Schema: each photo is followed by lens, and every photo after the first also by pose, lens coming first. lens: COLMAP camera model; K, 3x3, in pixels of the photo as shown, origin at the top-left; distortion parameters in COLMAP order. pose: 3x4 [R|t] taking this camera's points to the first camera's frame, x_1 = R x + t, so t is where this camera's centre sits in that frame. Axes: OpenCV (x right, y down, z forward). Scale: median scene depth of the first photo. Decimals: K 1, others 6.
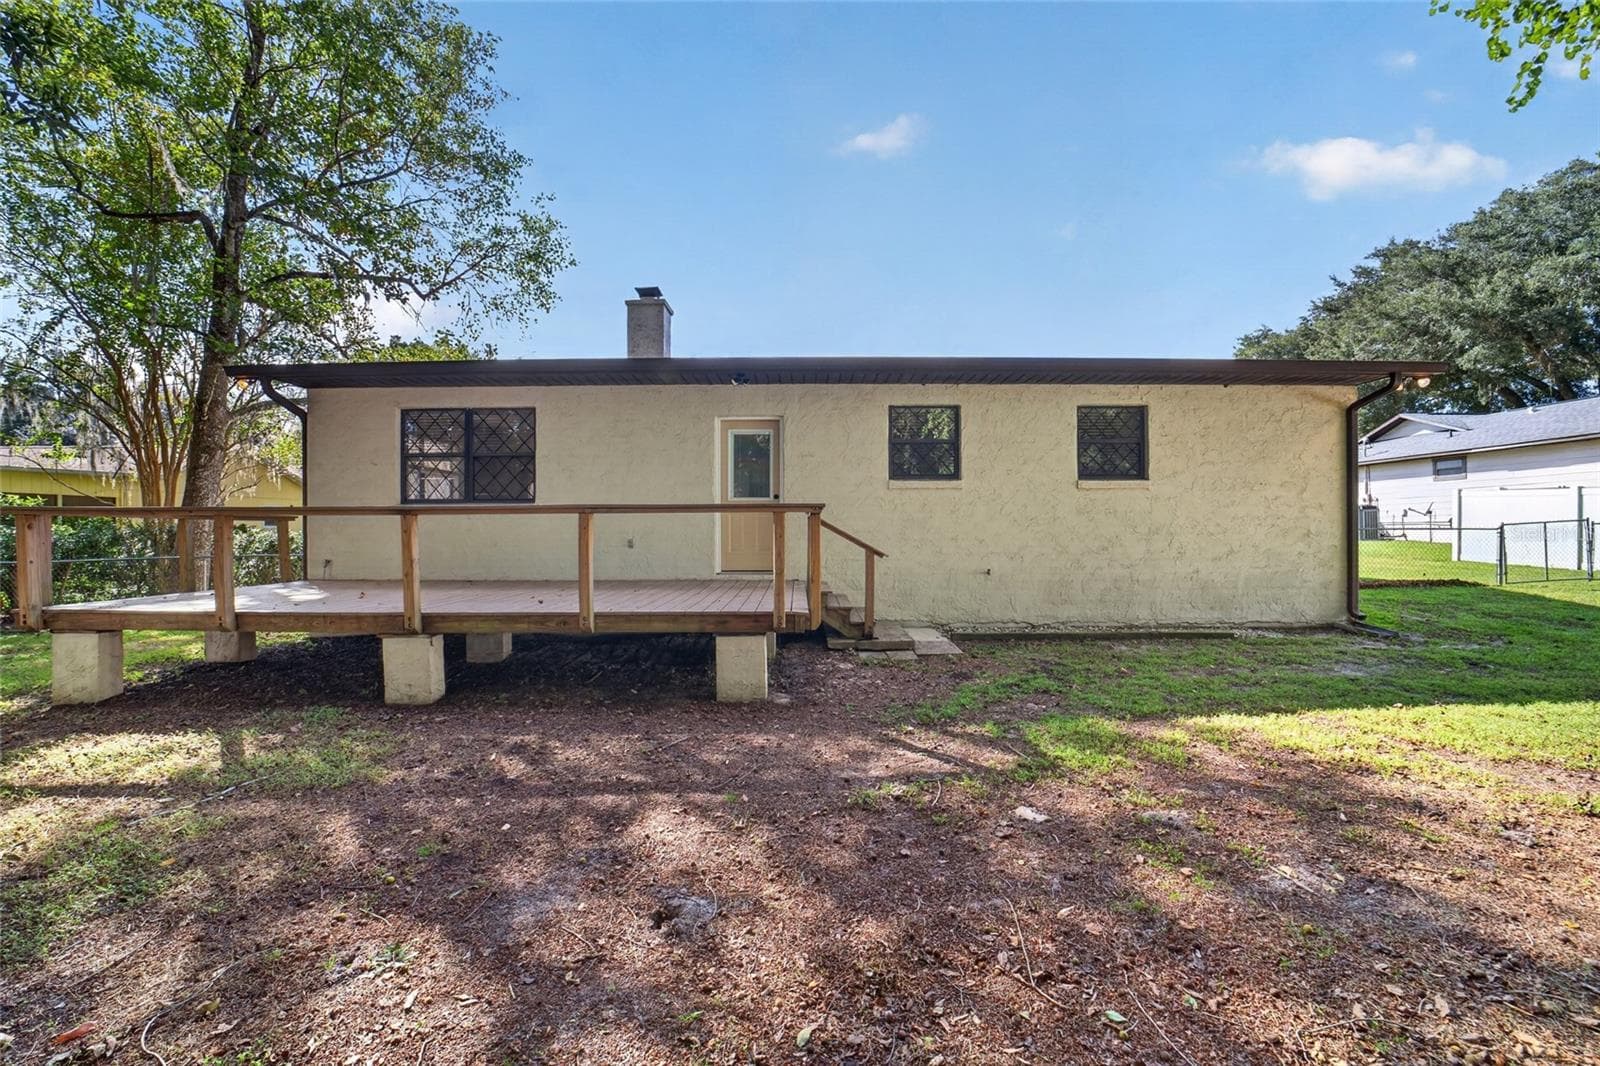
lens RADIAL K [[619.9, 0, 801.7], [0, 619.9, 527.6], [0, 0, 1]] dist [-0.040022, 0.010513]
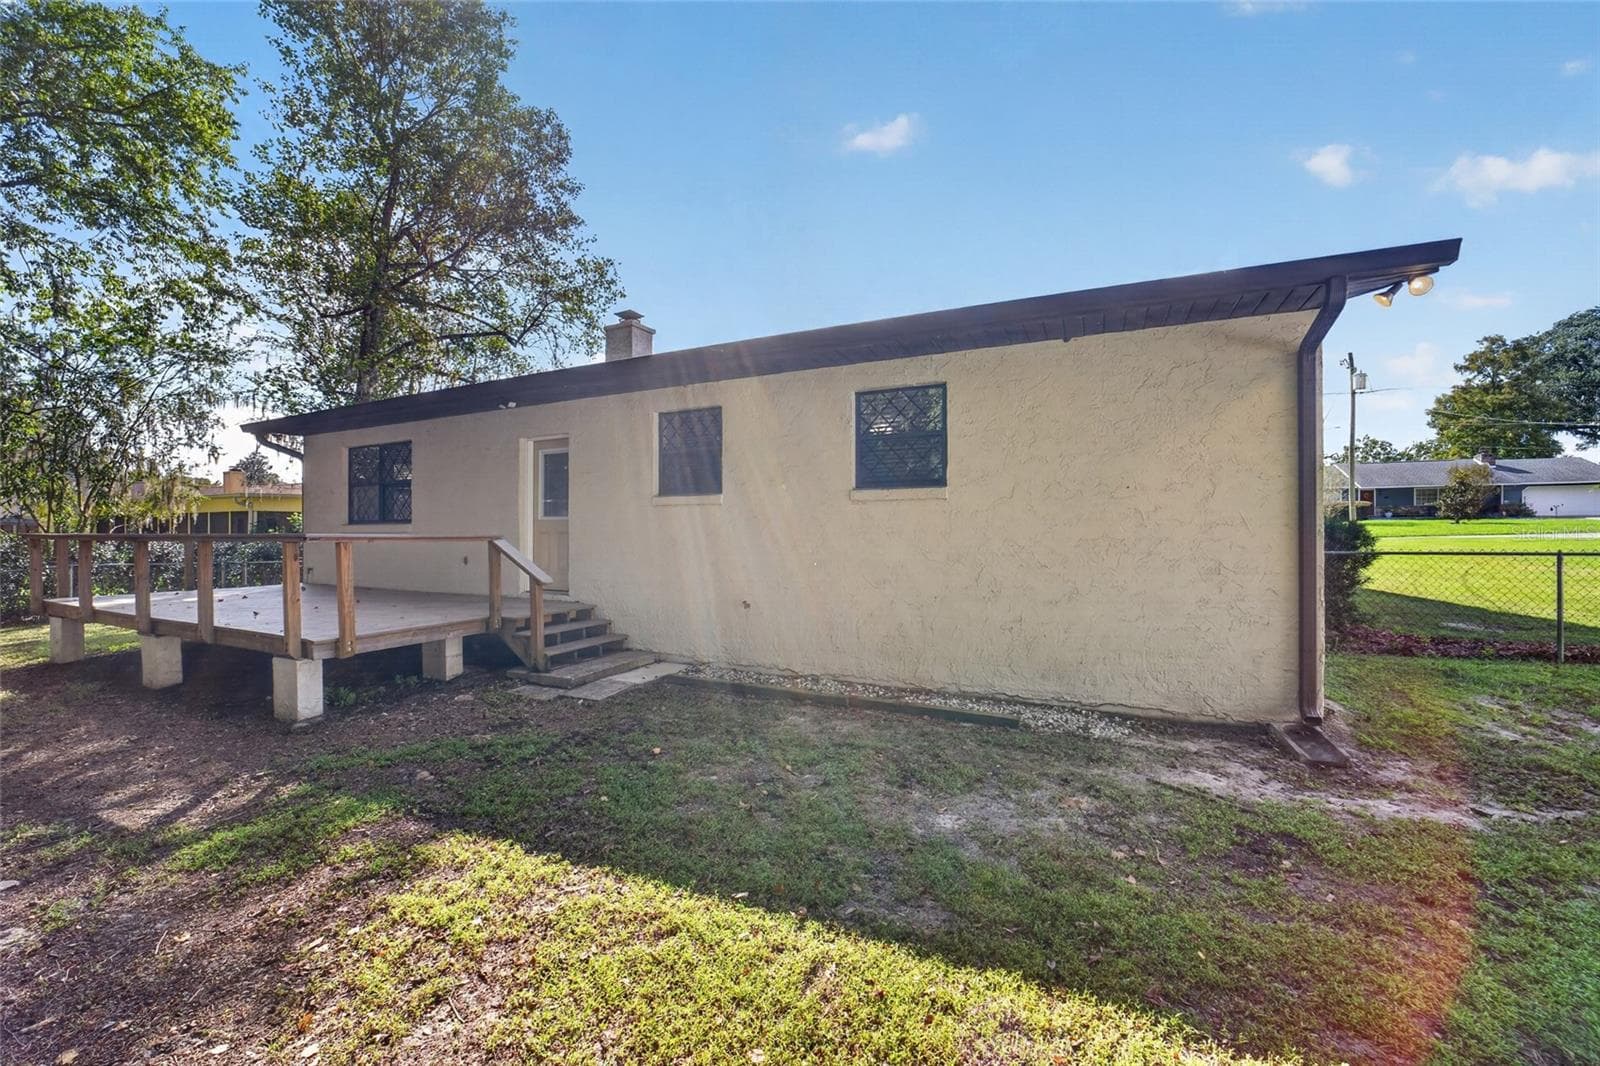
lens RADIAL K [[619.9, 0, 801.7], [0, 619.9, 527.6], [0, 0, 1]] dist [-0.040022, 0.010513]
pose [[0.905568, -0.000216, -0.424200, 0.715635], [-0.002580, 0.999979, -0.006017, -0.025303], [0.424193, 0.006543, 0.905548, 0.279104]]
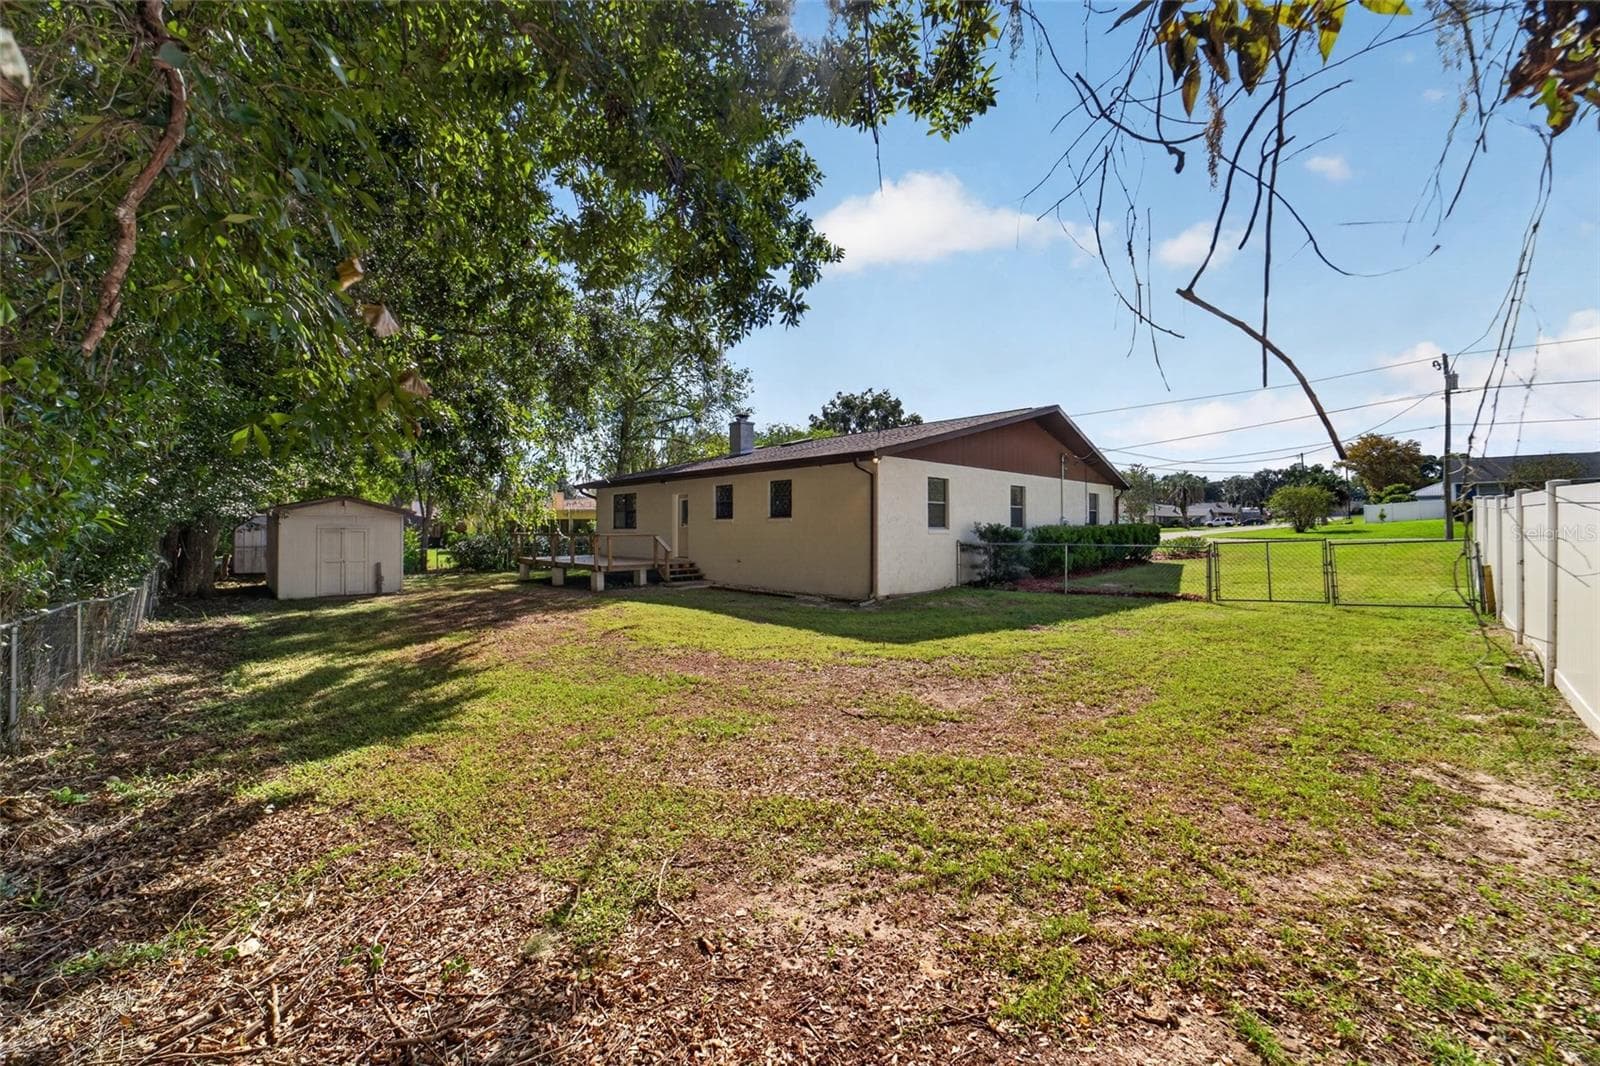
lens RADIAL K [[619.9, 0, 801.7], [0, 619.9, 527.6], [0, 0, 1]] dist [-0.040022, 0.010513]
pose [[0.699886, 0.002928, -0.714248, 1.989273], [-0.003223, 0.999994, 0.000941, -0.046960], [0.714247, 0.001643, 0.699892, -0.360286]]
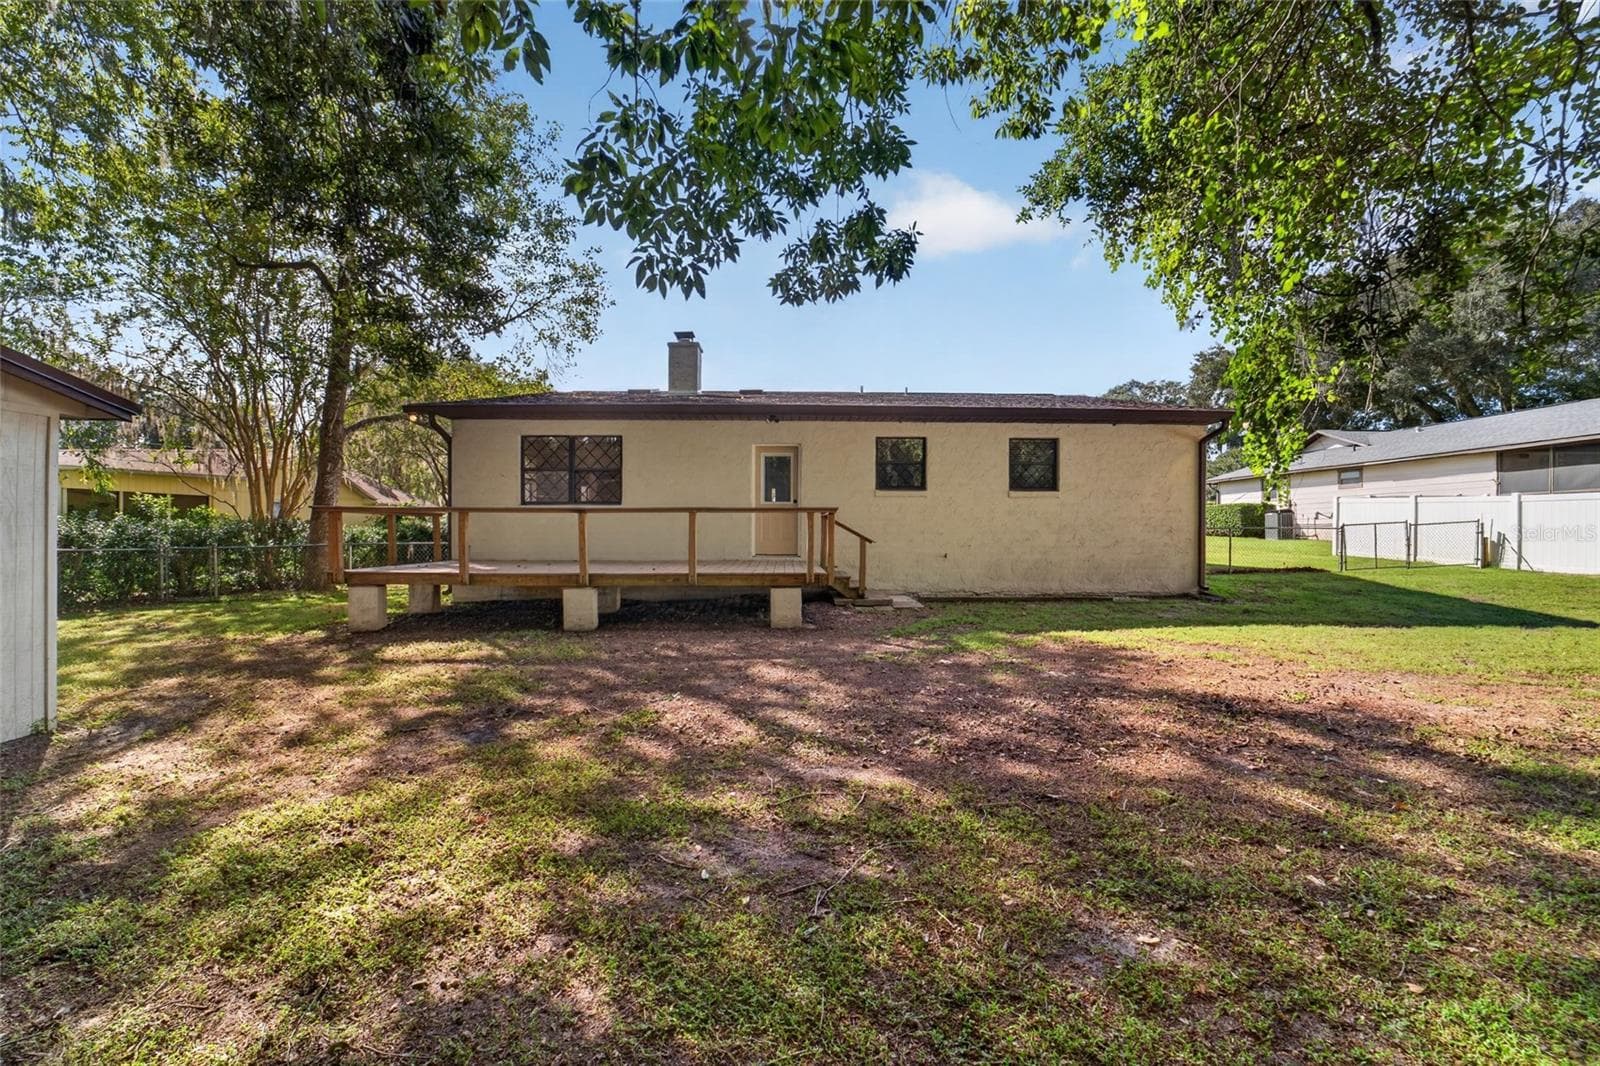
lens RADIAL K [[619.9, 0, 801.7], [0, 619.9, 527.6], [0, 0, 1]] dist [-0.040022, 0.010513]
pose [[0.999678, 0.005305, 0.024797, -0.061553], [-0.005301, 0.999986, -0.000239, 0.009621], [-0.024797, 0.000108, 0.999692, -0.402671]]
